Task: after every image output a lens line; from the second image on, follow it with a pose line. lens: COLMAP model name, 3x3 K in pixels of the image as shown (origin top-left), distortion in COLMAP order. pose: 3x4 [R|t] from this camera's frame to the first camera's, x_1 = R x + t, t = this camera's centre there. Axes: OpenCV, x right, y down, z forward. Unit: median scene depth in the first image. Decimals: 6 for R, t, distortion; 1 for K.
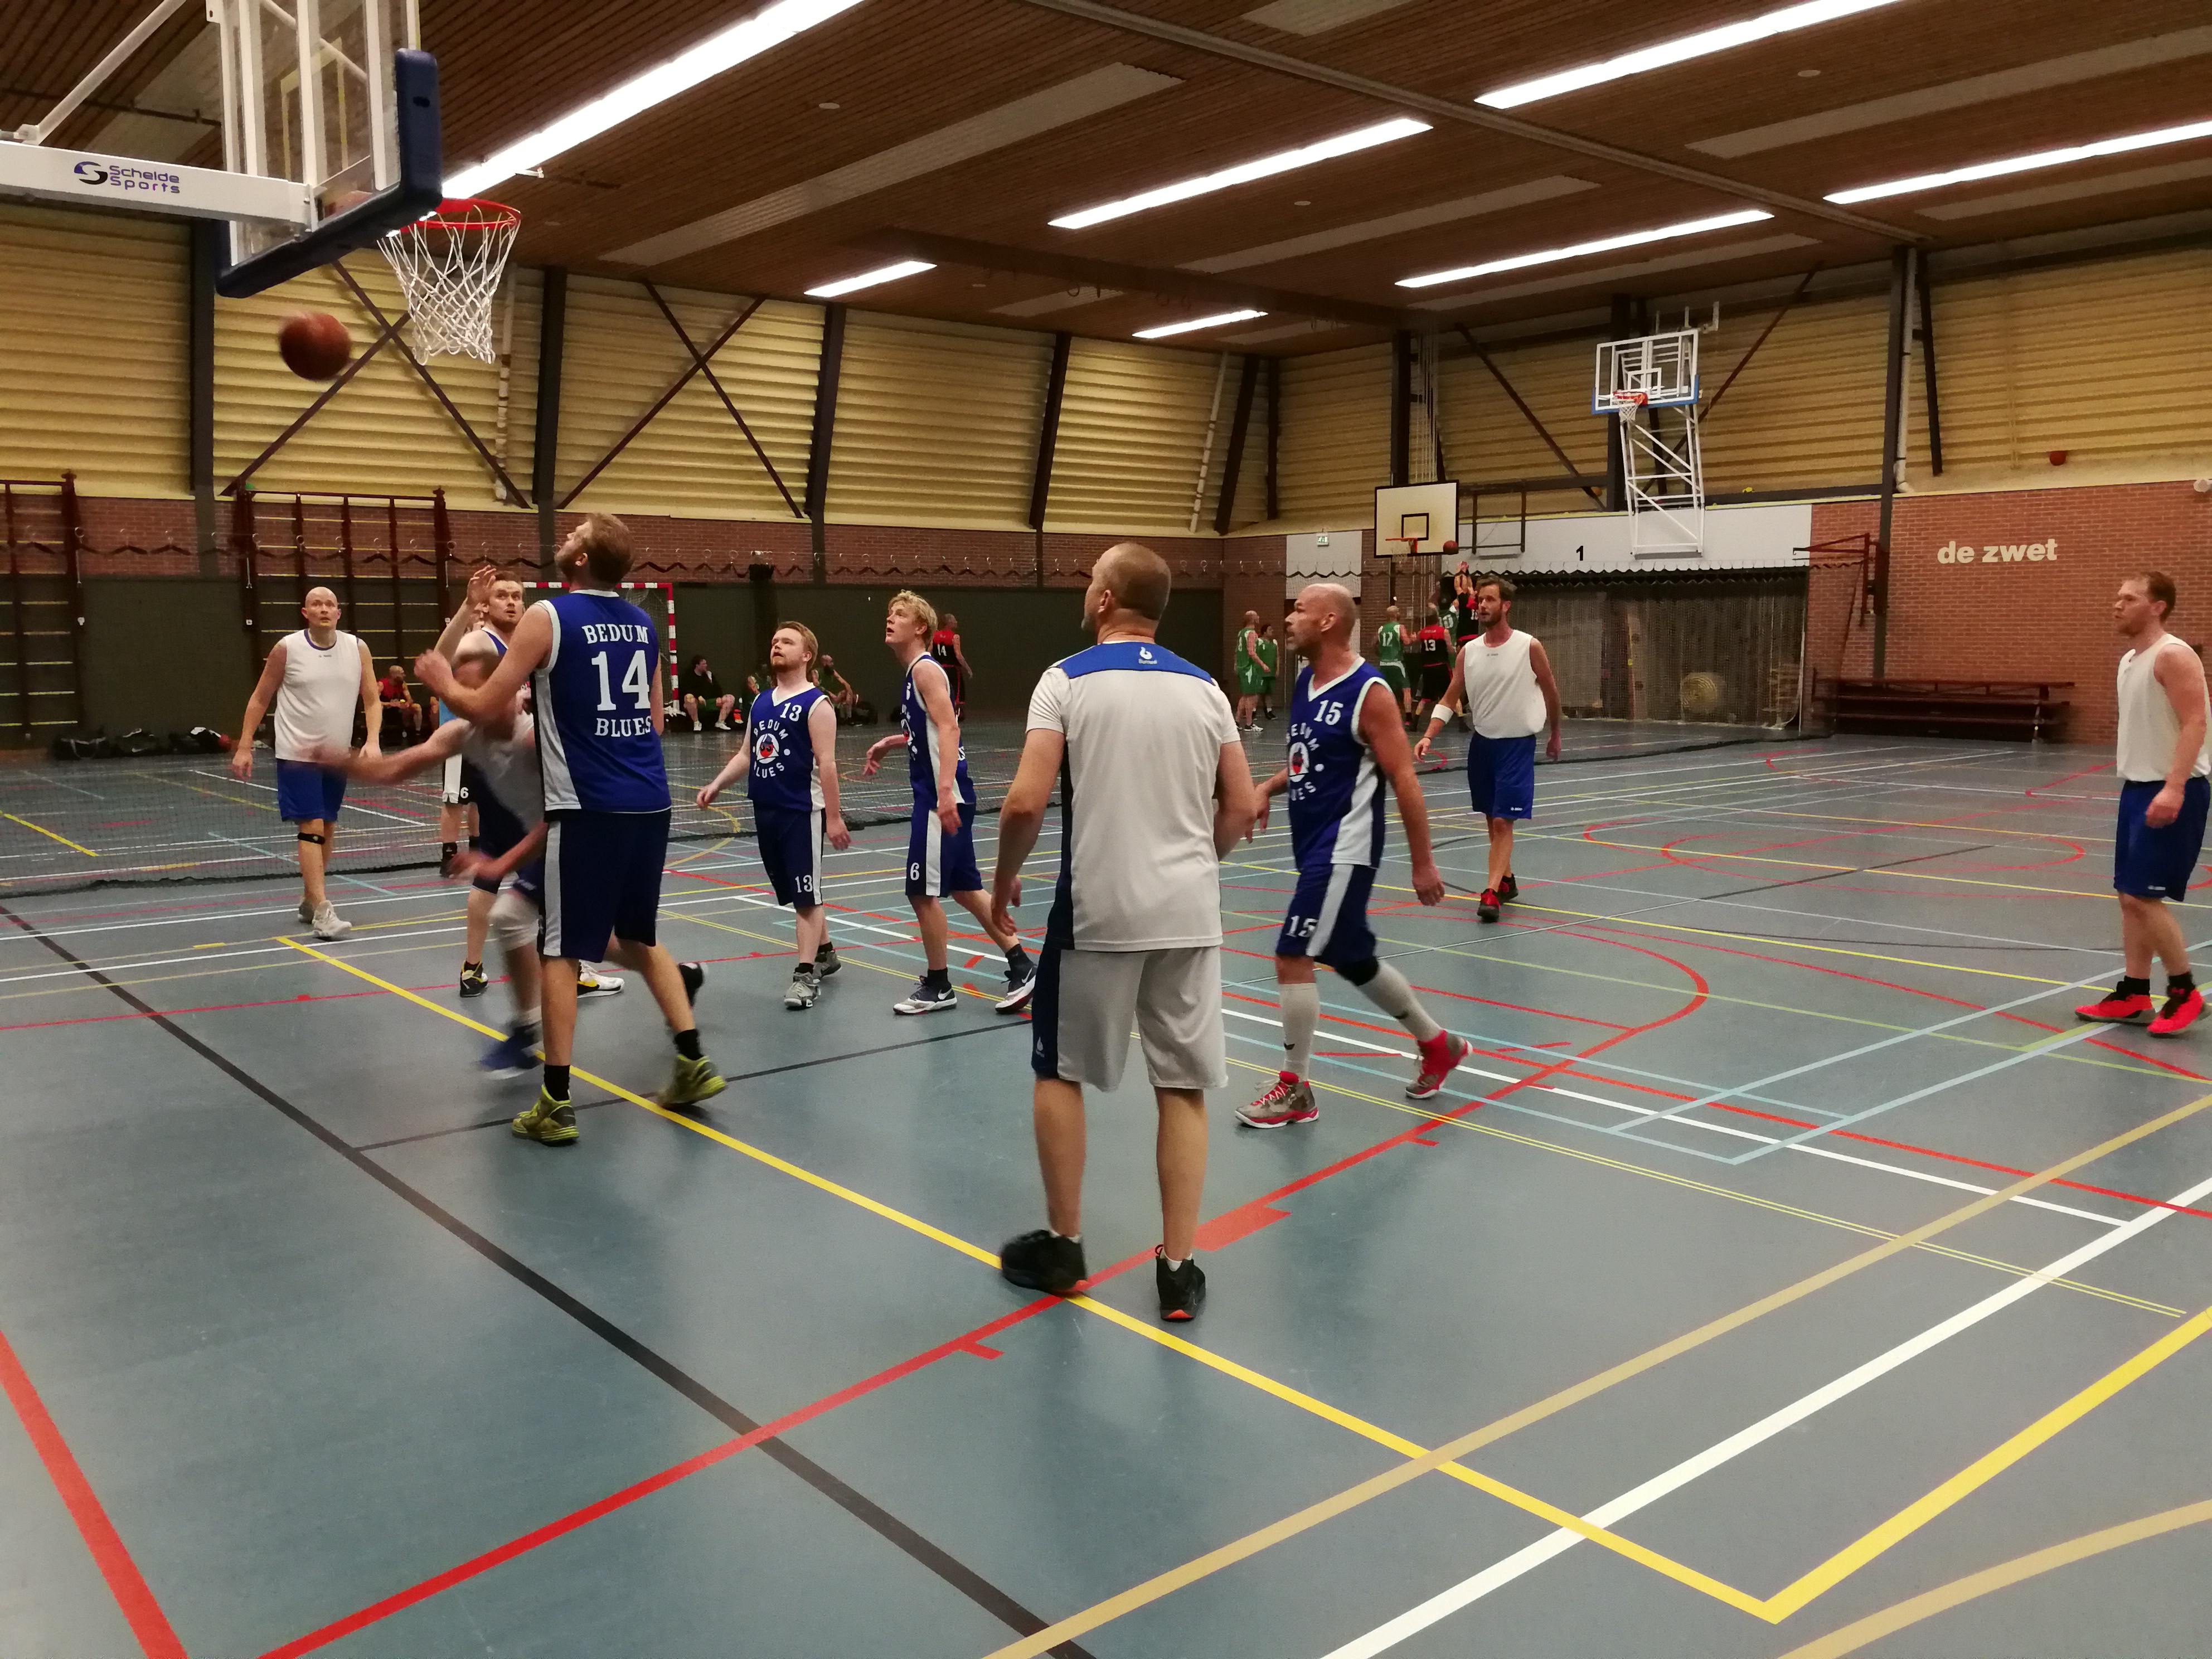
lens RADIAL K [[1779.0, 0, 1112.8], [0, 1779.0, 839.0], [0, 0, 1]] dist [0.034352, -0.048761]
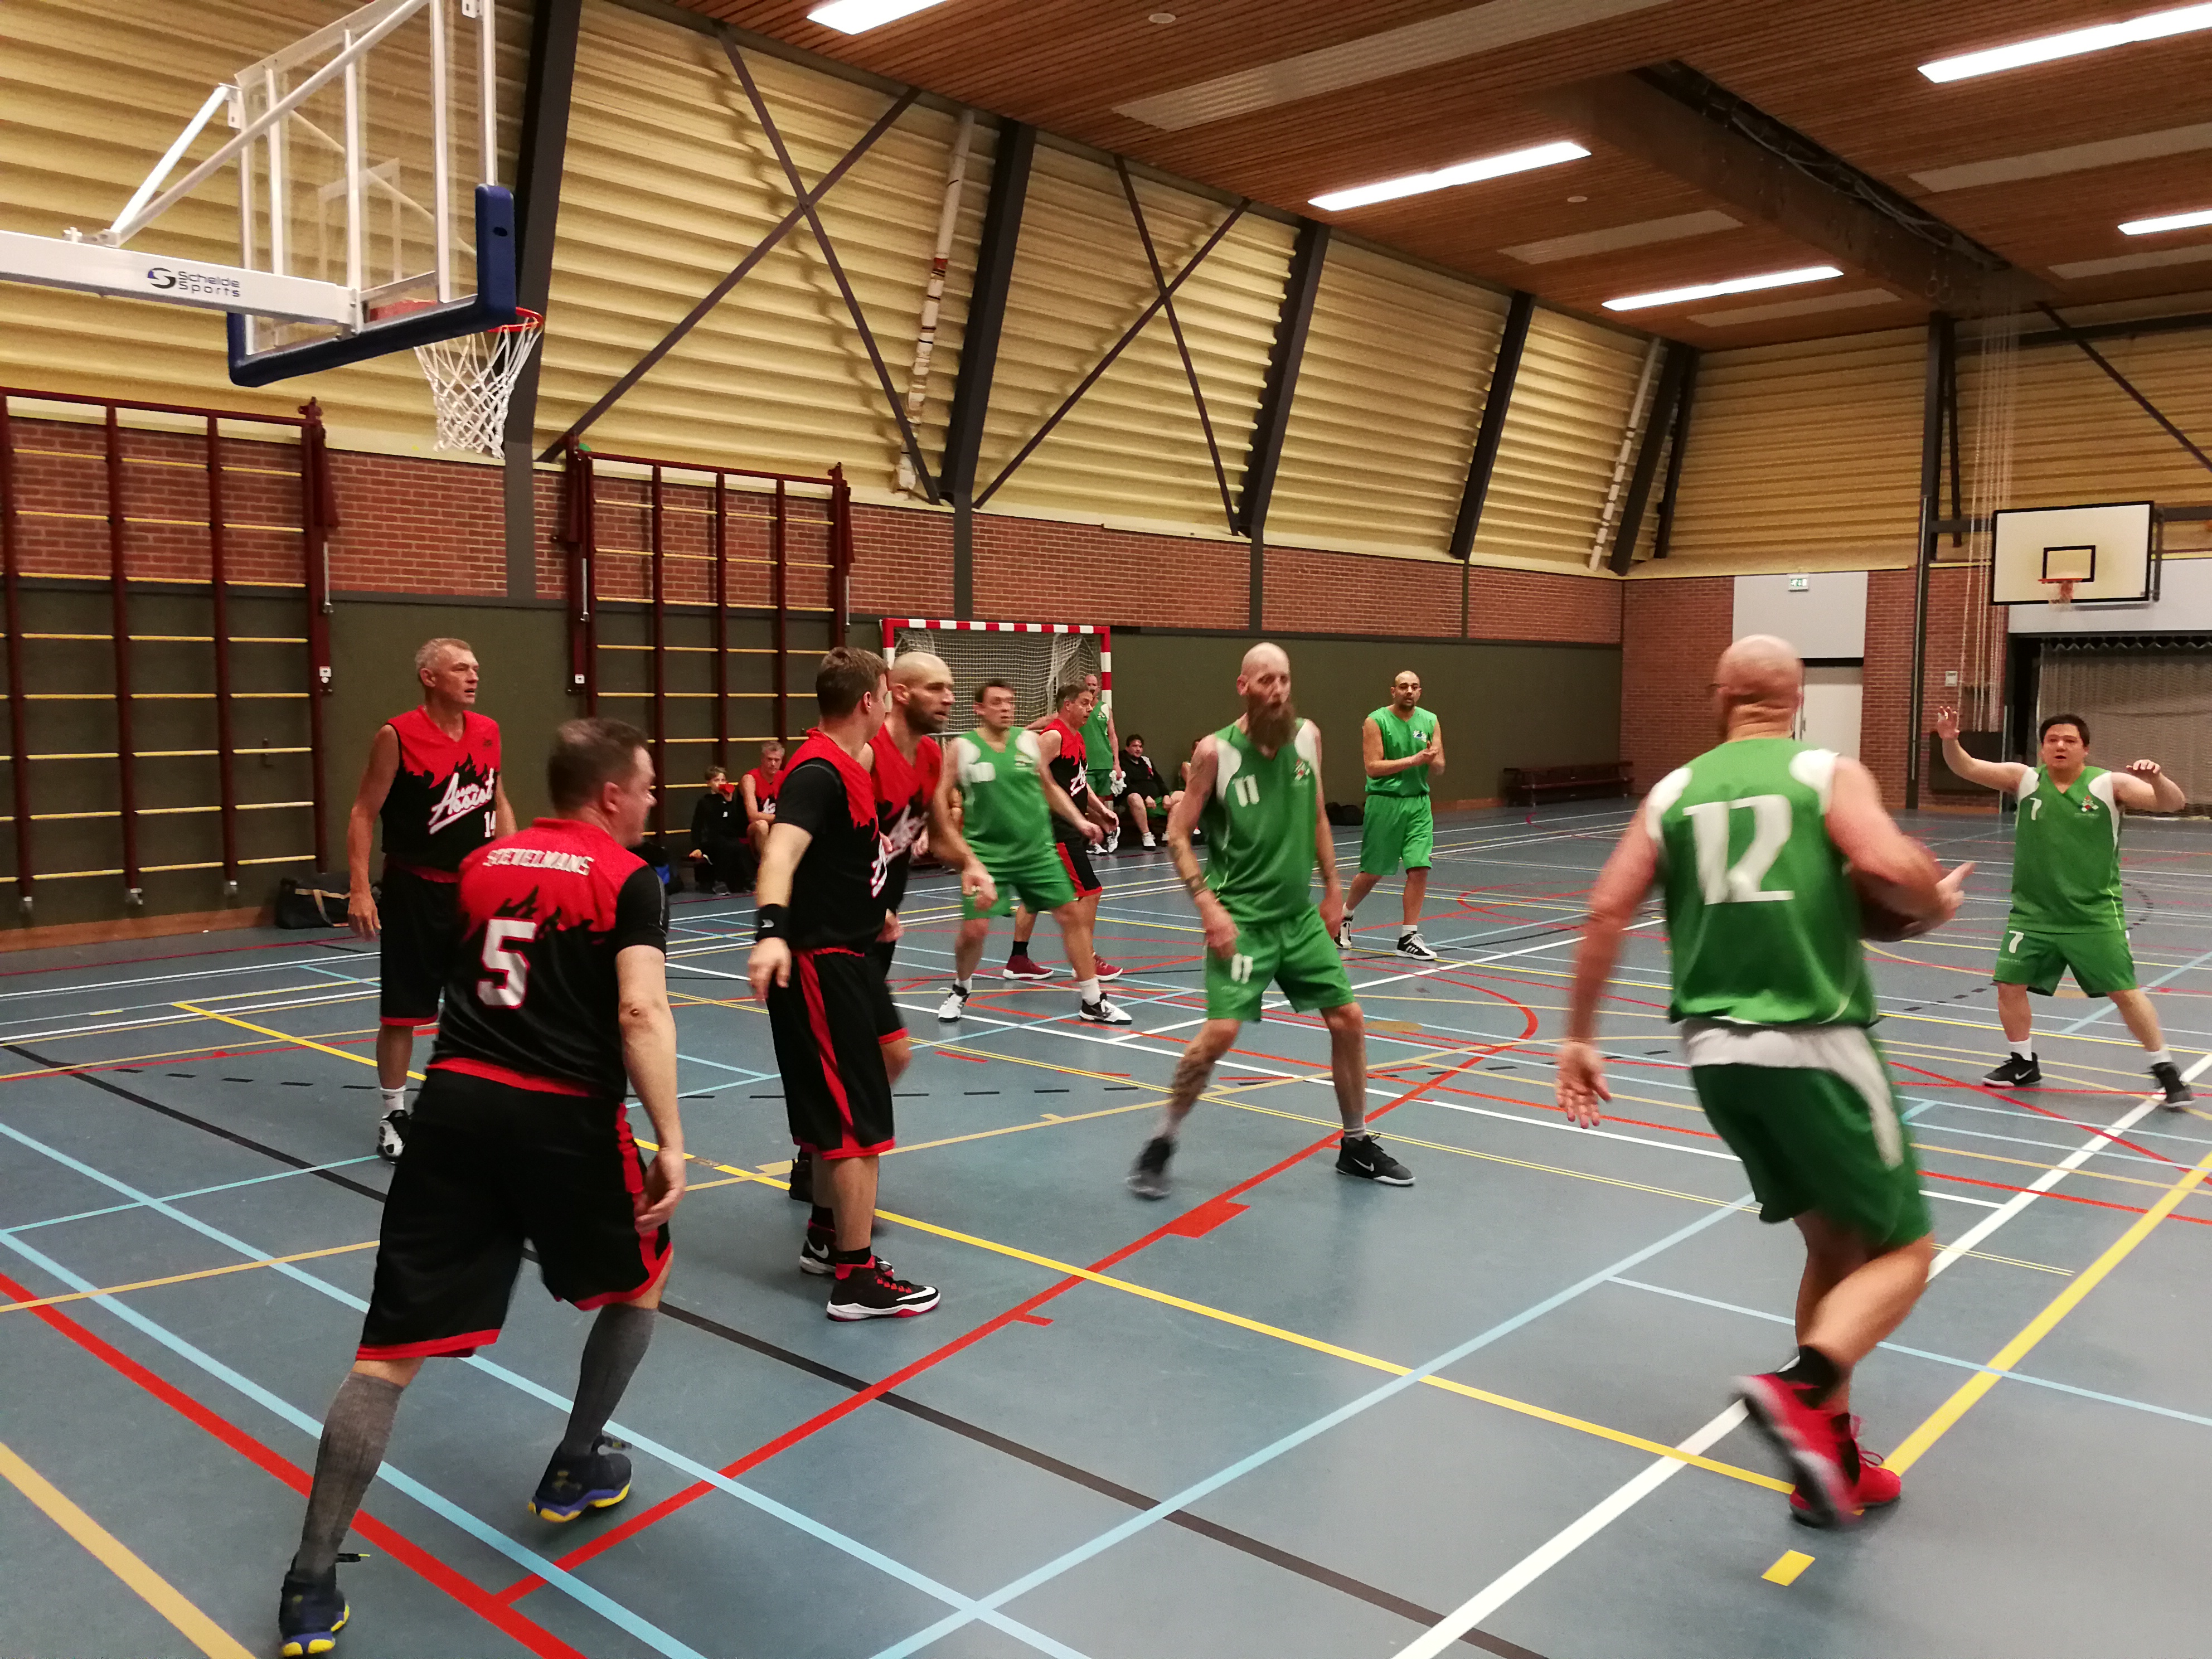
lens RADIAL K [[1779.0, 0, 1139.6], [0, 1779.0, 862.9], [0, 0, 1]] dist [0.034352, -0.048761]
pose [[0.984263, -0.009492, 0.176456, -0.372097], [0.013392, 0.999691, -0.020926, -0.042484], [-0.176203, 0.022960, 0.984086, 0.360990]]
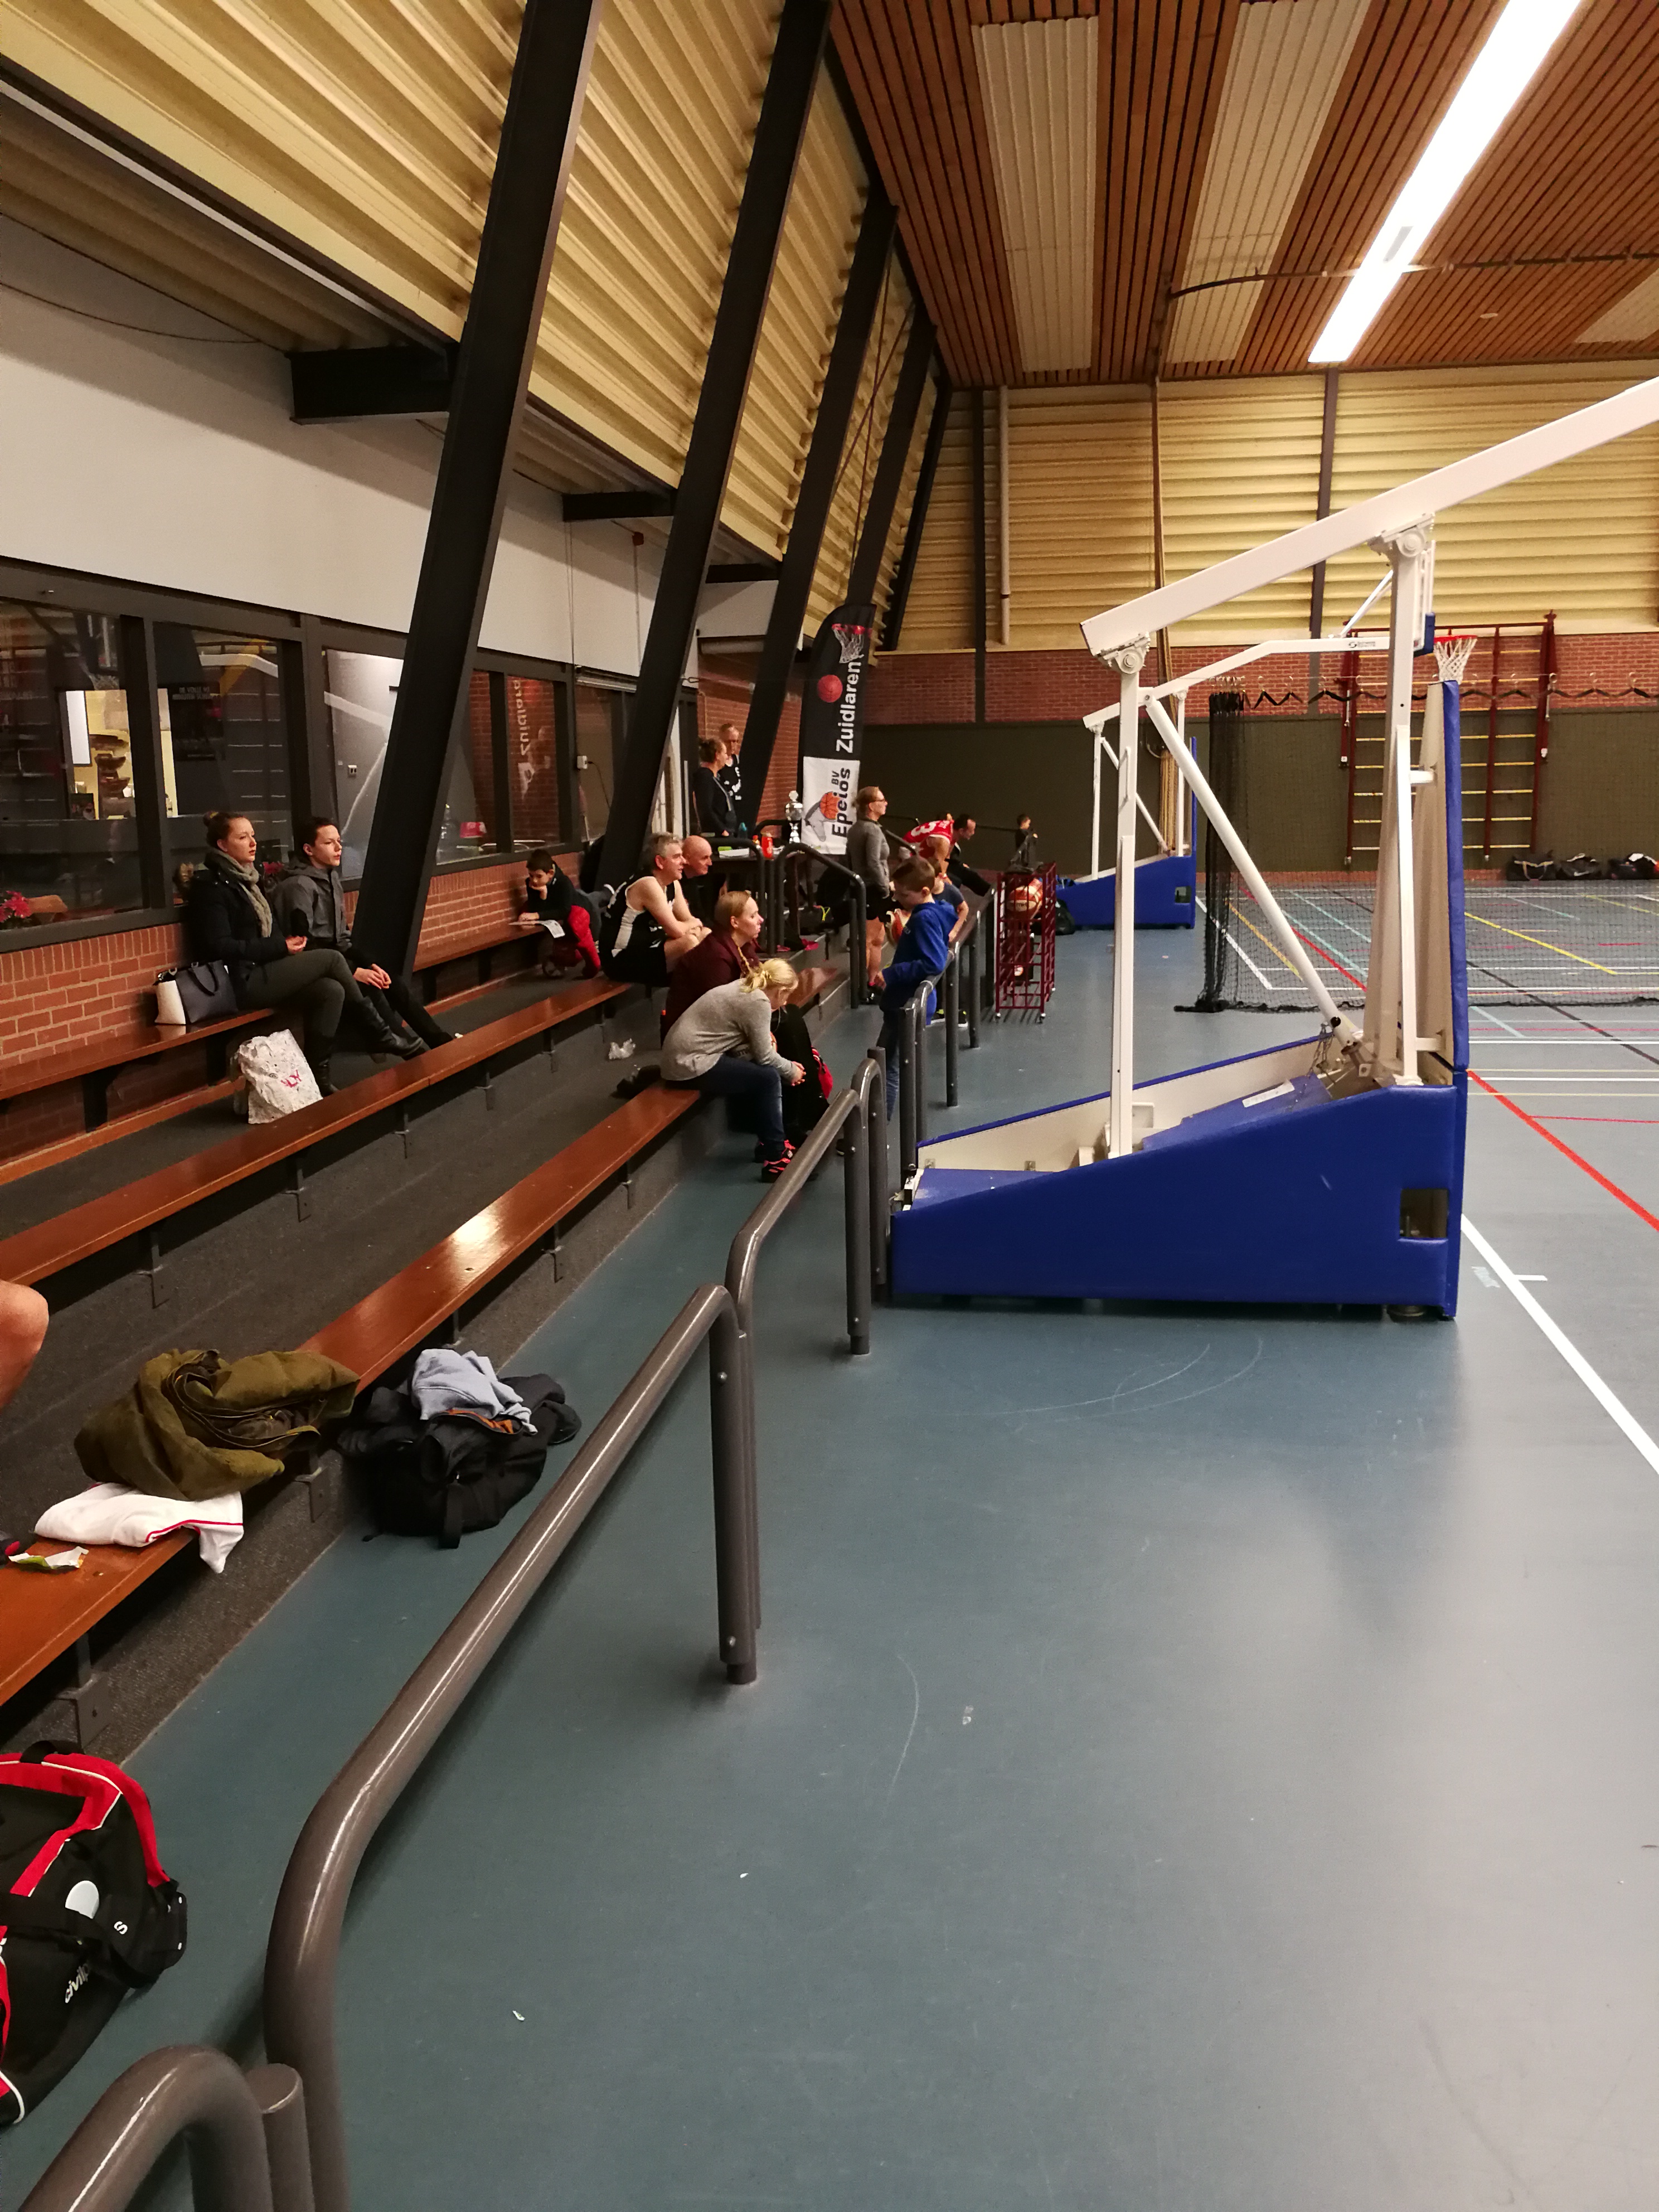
lens RADIAL K [[1779.0, 0, 811.8], [0, 1779.0, 1097.1], [0, 0, 1]] dist [0.034352, -0.048761]
pose [[0.660653, 0.130017, -0.739346, -0.035482], [-0.074337, 0.991377, 0.107914, 0.001484], [0.747002, -0.016333, 0.664621, -0.049448]]
